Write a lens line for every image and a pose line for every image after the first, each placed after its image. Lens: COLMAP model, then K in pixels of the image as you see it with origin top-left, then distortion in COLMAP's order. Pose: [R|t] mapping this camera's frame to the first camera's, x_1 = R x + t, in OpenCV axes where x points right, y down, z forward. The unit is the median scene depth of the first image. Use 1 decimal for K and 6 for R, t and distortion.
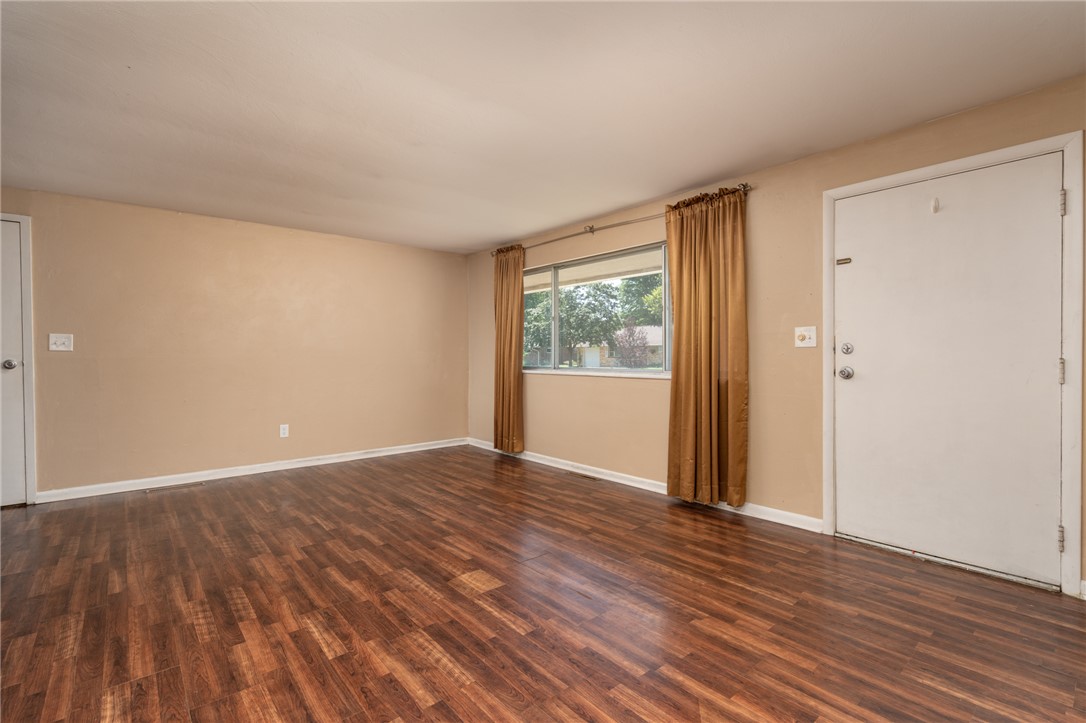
lens RADIAL K [[498.6, 0, 543.2], [0, 498.6, 357.3], [0, 0, 1]] dist [-0.001021, 0.000095]
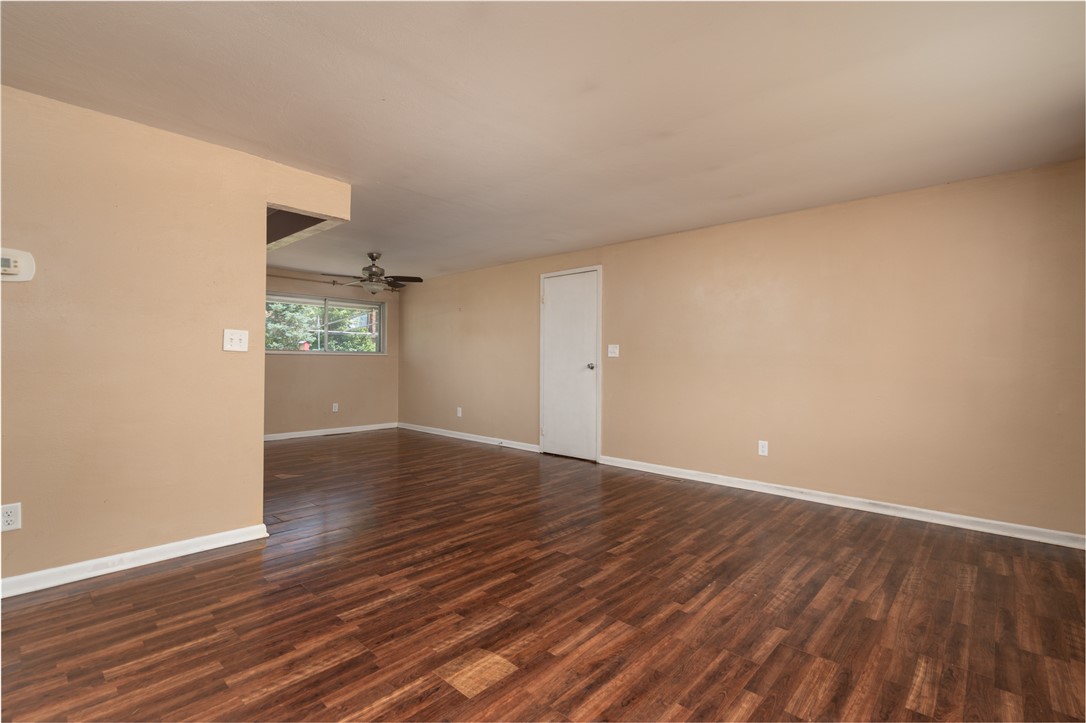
lens RADIAL K [[498.6, 0, 543.5], [0, 498.6, 362.6], [0, 0, 1]] dist [-0.001021, 0.000095]
pose [[0.115473, 0.004855, -0.993299, 0.556429], [-0.013658, 0.999901, 0.003300, -0.000176], [0.993217, 0.013185, 0.115527, 0.942268]]
